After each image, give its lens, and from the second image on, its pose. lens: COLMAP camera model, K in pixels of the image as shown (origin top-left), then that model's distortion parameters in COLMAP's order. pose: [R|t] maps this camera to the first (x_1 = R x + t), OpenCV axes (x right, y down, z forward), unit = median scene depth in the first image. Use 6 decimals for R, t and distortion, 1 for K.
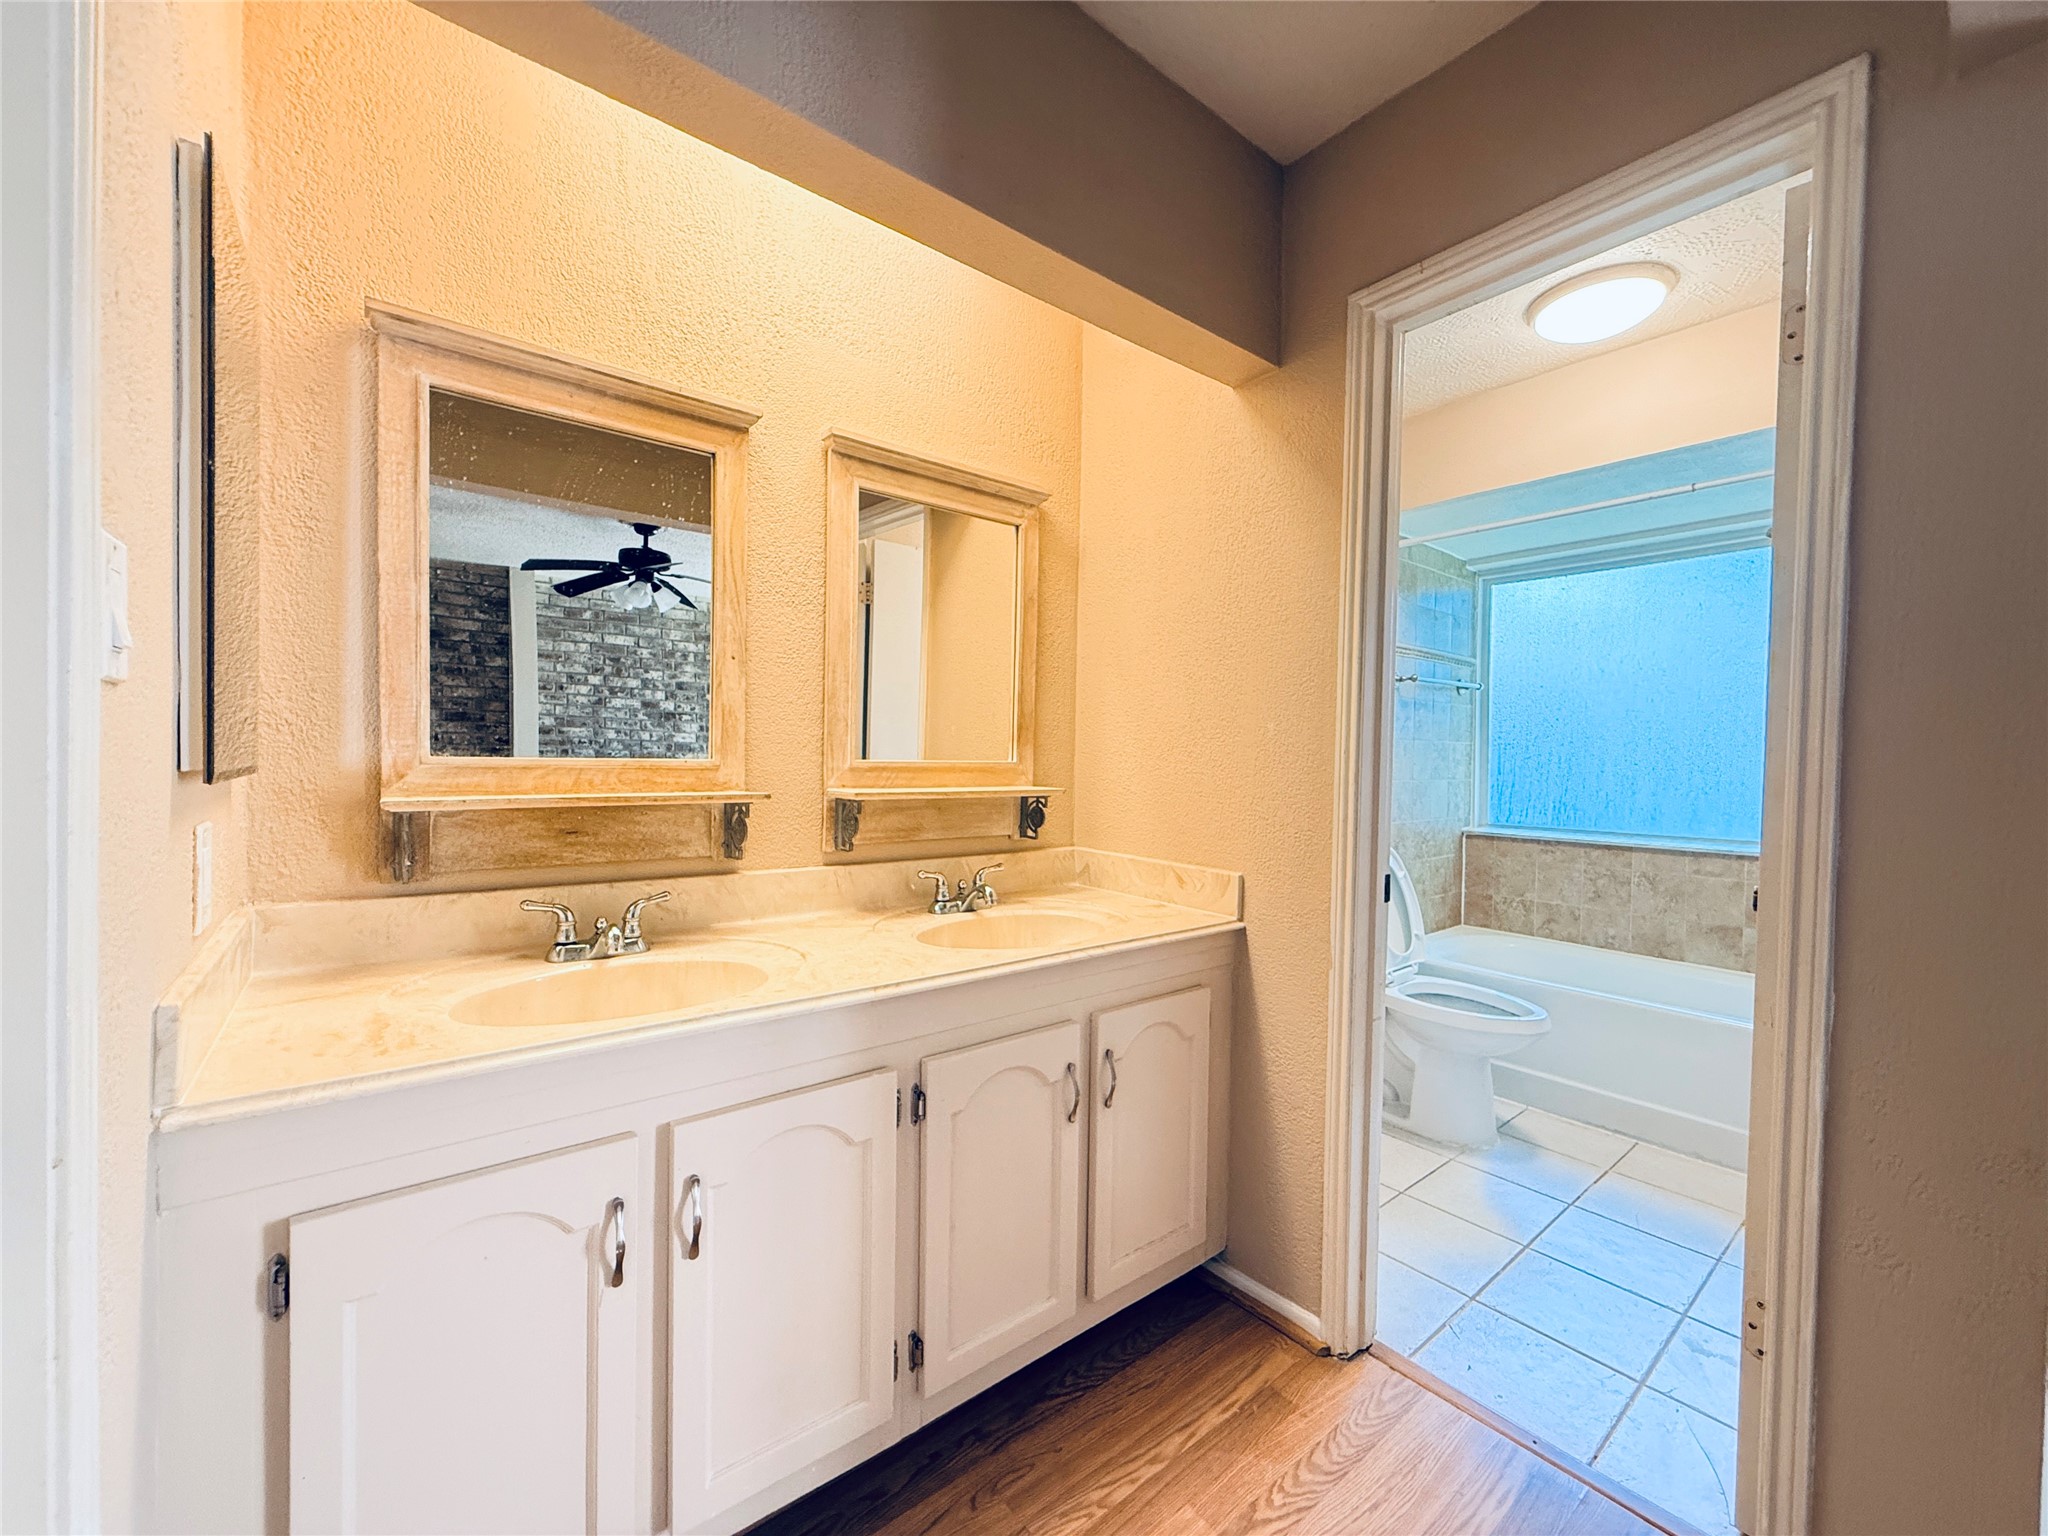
lens RADIAL K [[815.9, 0, 1020.0], [0, 815.9, 775.3], [0, 0, 1]] dist [-0.000538, -0.000074]
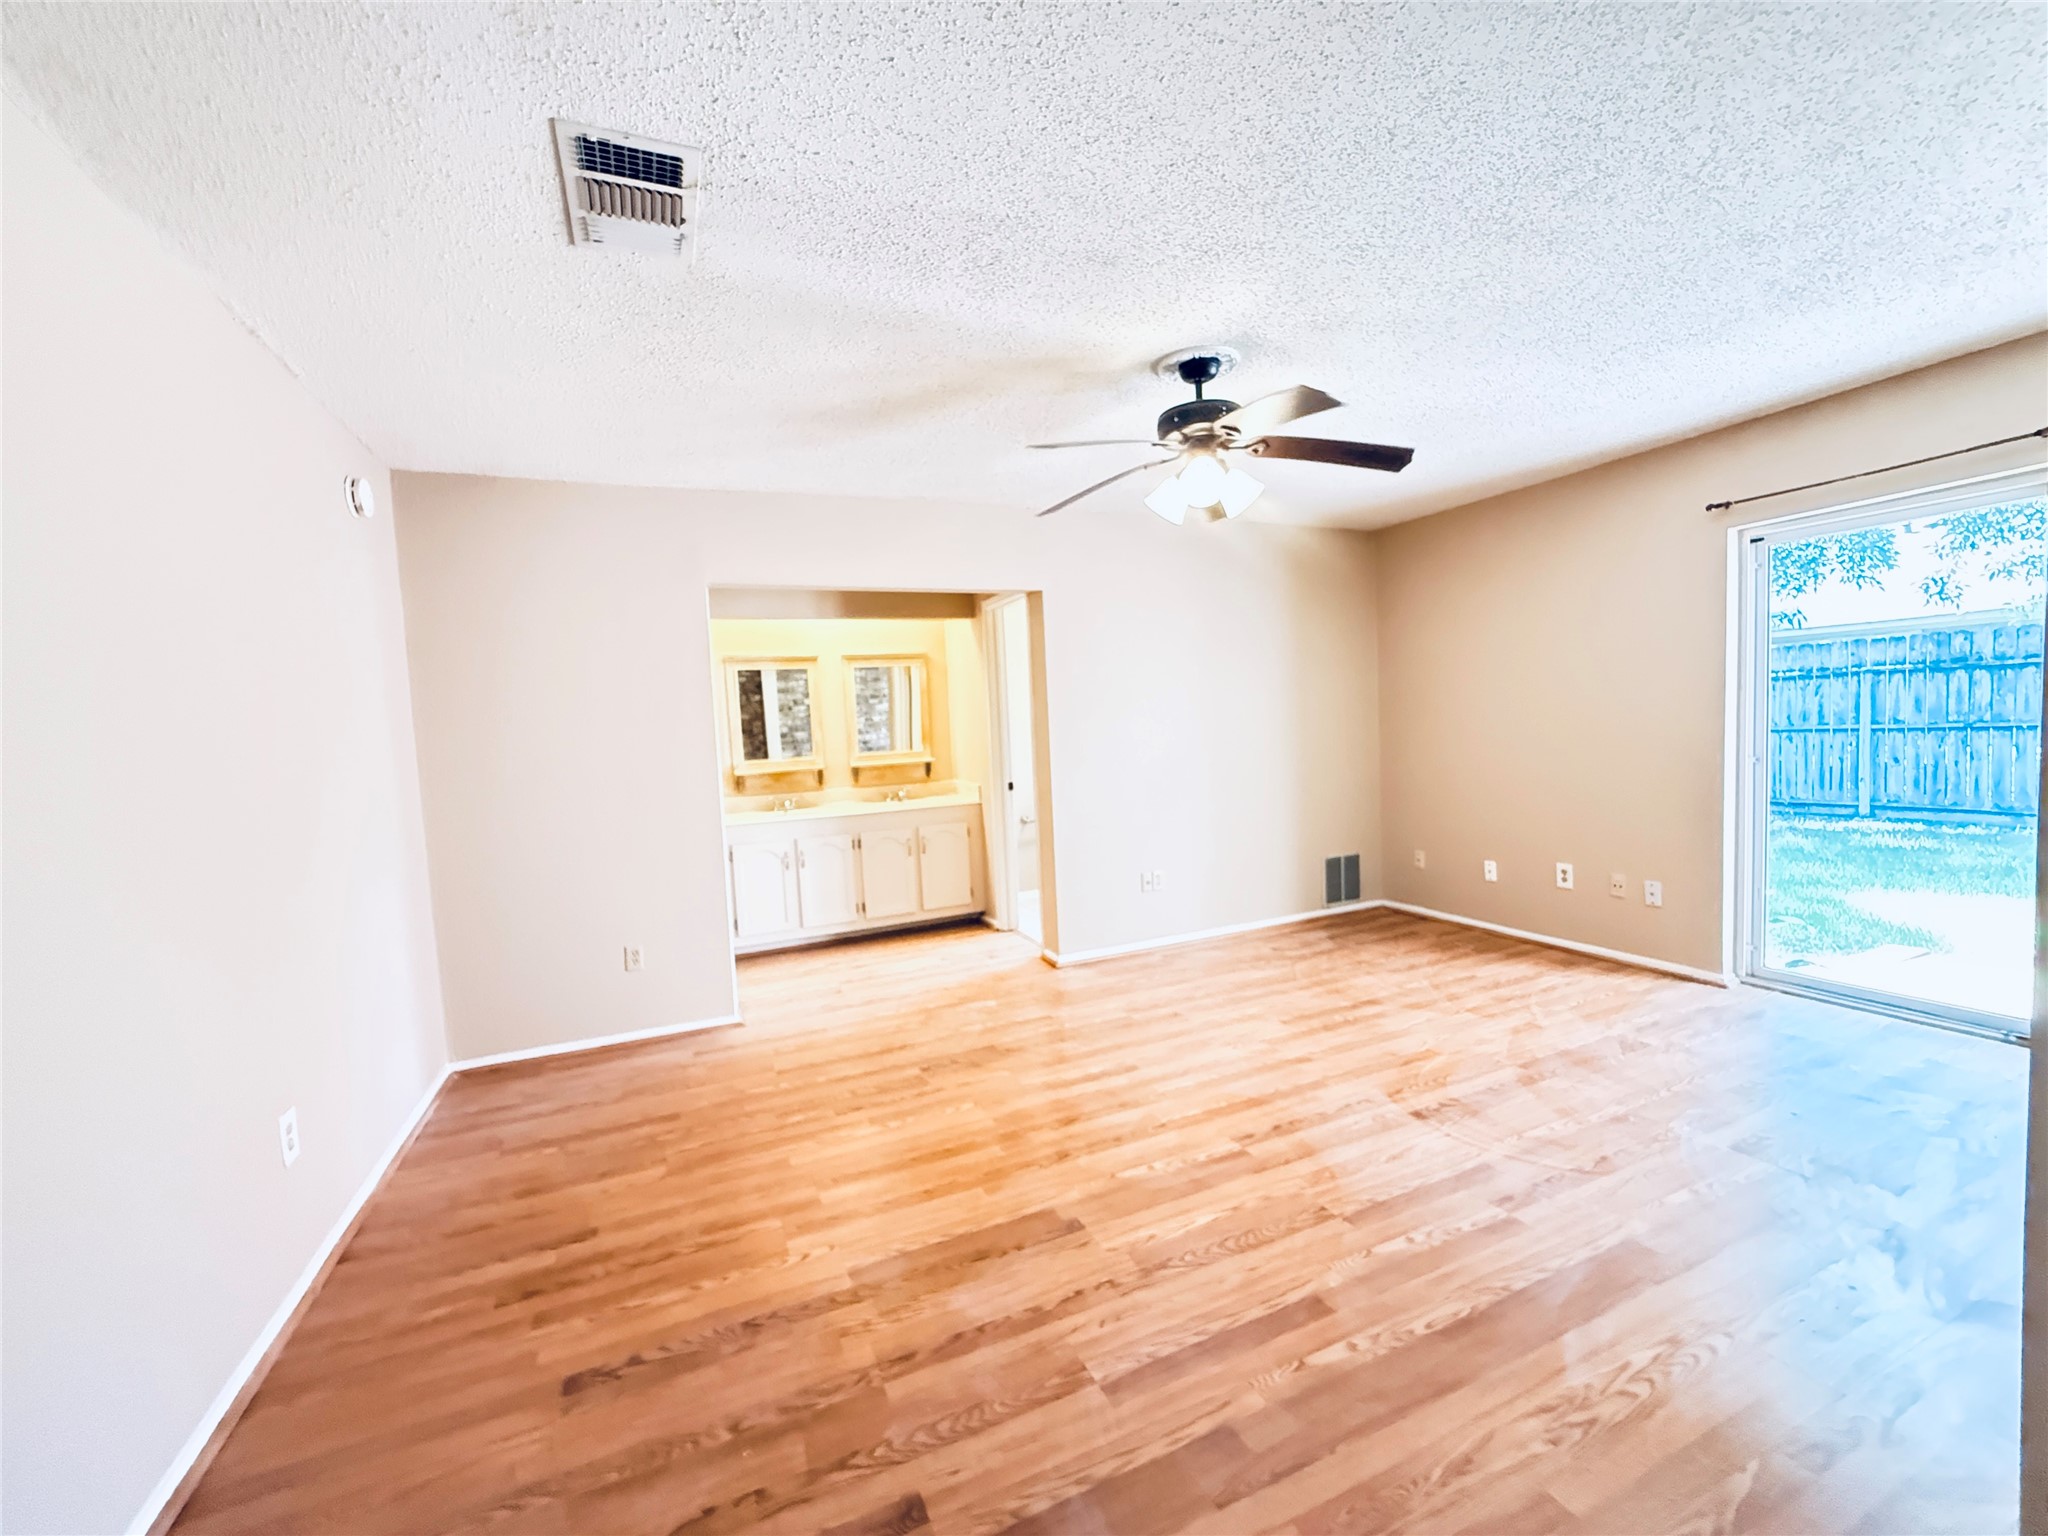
lens RADIAL K [[815.9, 0, 1020.0], [0, 815.9, 775.3], [0, 0, 1]] dist [-0.000538, -0.000074]
pose [[0.963360, -0.049848, -0.263537, 1.220596], [0.061990, 0.997355, 0.037956, -0.017301], [0.260948, -0.052902, 0.963902, -1.871015]]
